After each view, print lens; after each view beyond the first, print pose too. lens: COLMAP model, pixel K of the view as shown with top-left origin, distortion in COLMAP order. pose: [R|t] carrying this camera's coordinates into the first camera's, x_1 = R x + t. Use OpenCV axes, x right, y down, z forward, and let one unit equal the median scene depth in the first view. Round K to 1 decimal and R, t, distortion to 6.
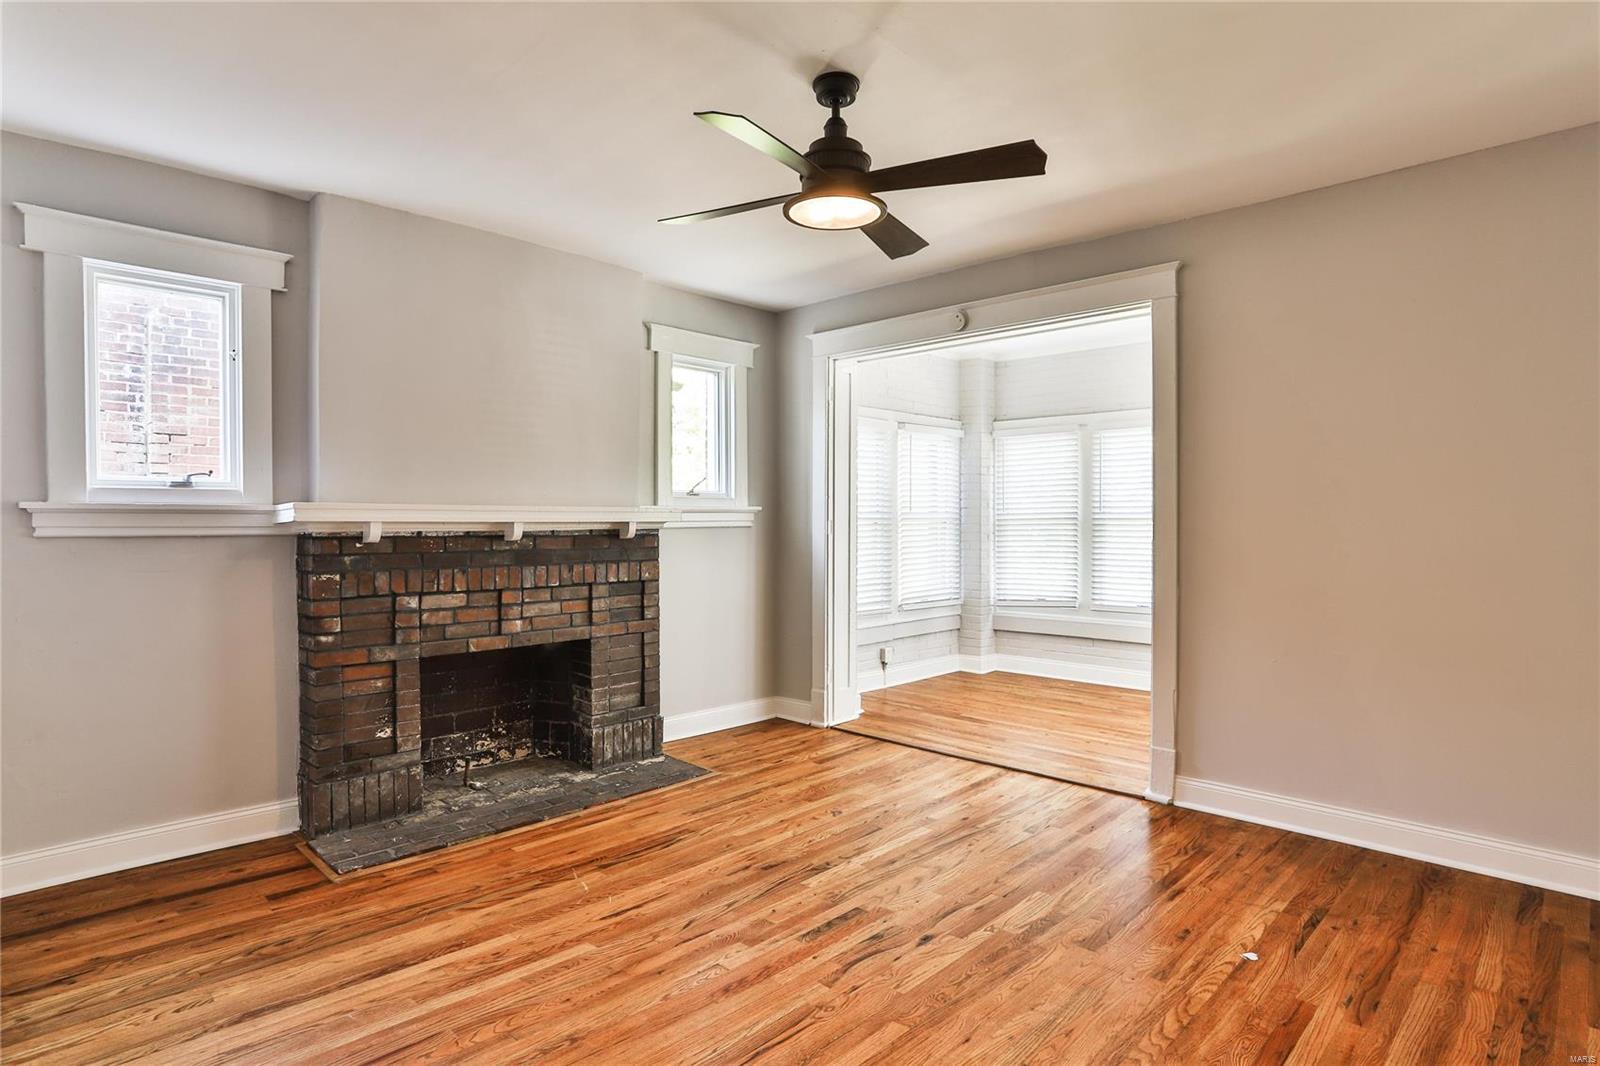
lens RADIAL K [[847.4, 0, 775.9], [0, 847.4, 531.3], [0, 0, 1]] dist [-0.059486, 0.032025]
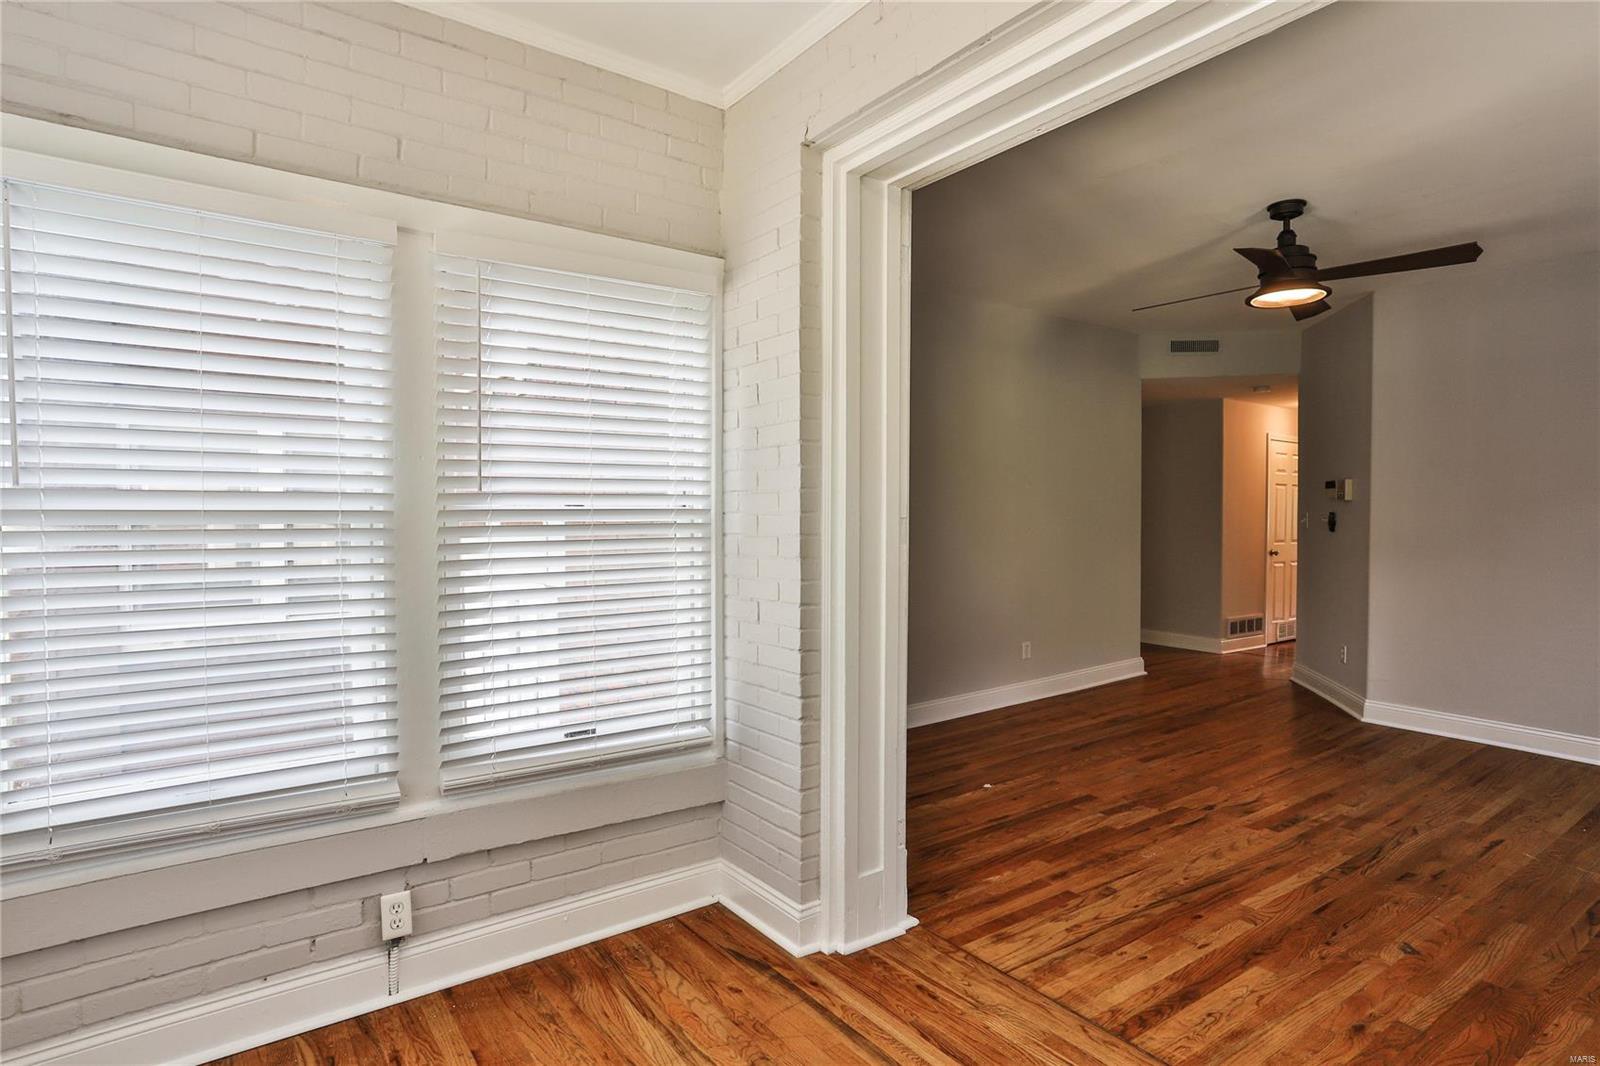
lens RADIAL K [[840.2, 0, 800.1], [0, 840.2, 511.8], [0, 0, 1]] dist [-0.064066, 0.030634]
pose [[-0.987004, 0.006900, 0.160546, 0.388436], [0.007944, 0.999951, 0.005860, -0.010926], [-0.160498, 0.007059, -0.987011, 1.518865]]
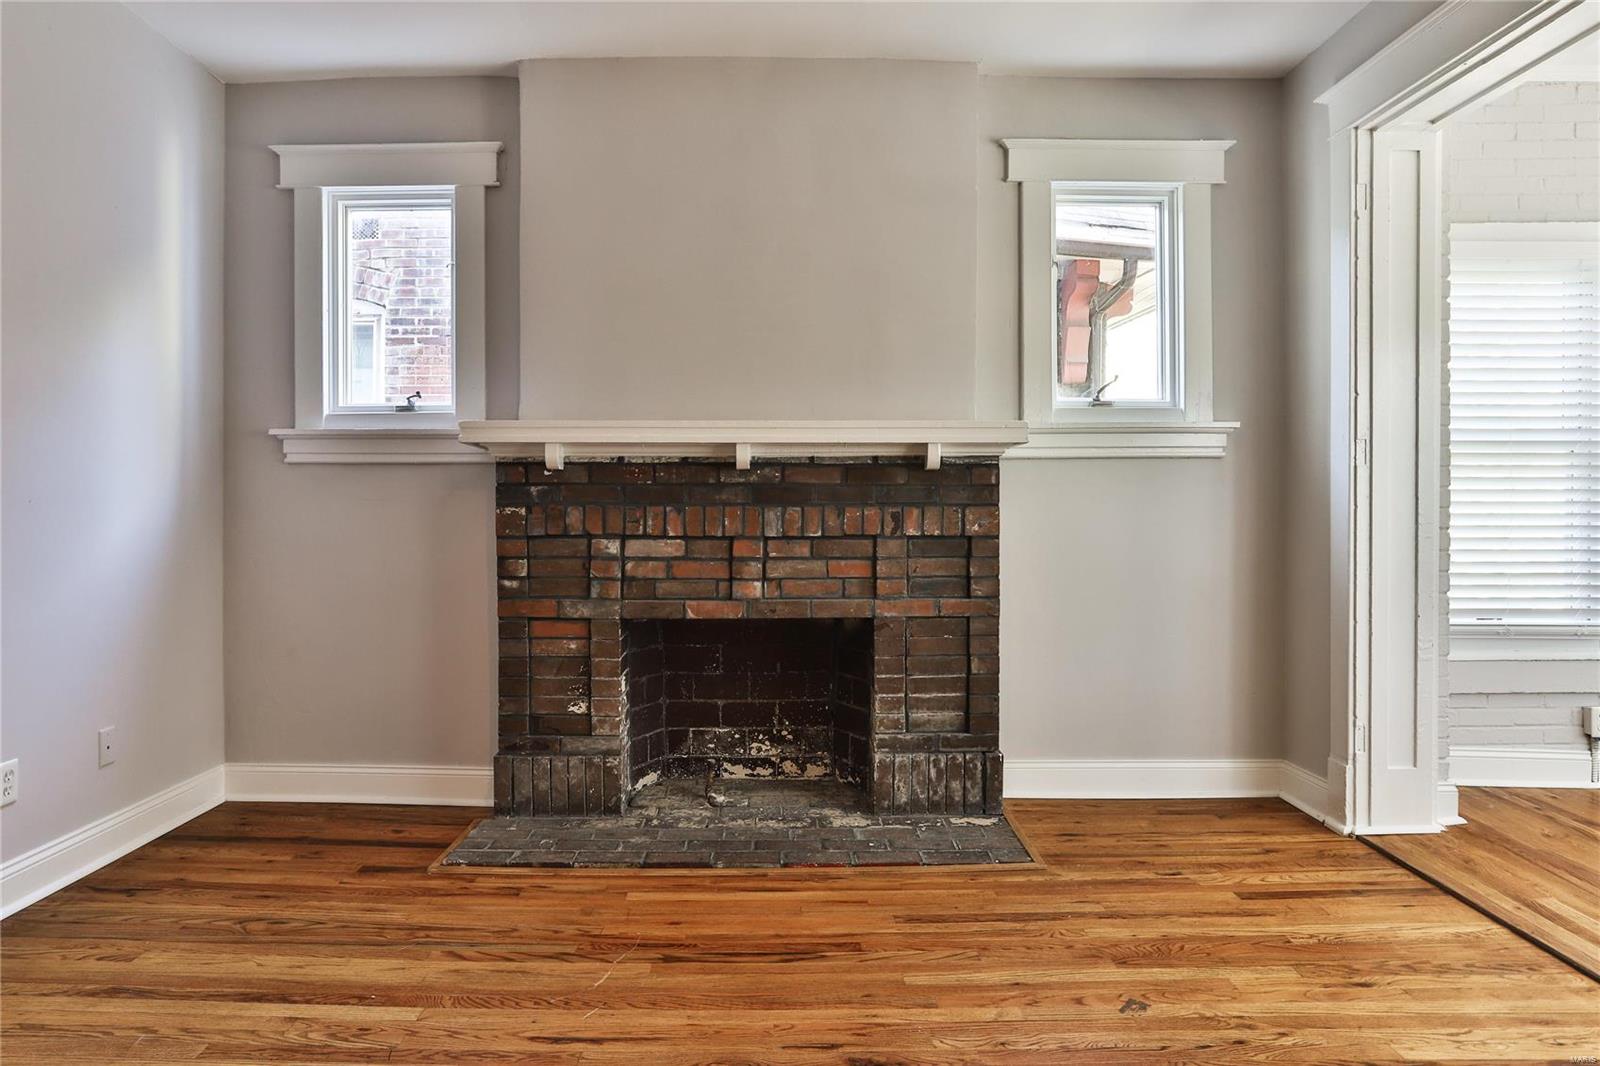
lens RADIAL K [[984.4, 0, 771.6], [0, 984.4, 502.4], [0, 0, 1]] dist [-0.050530, 0.037246]
pose [[0.707263, 0.000342, -0.706951, 0.287364], [-0.009126, 0.999921, -0.008647, 0.044028], [0.706892, 0.012567, 0.707210, 0.402161]]
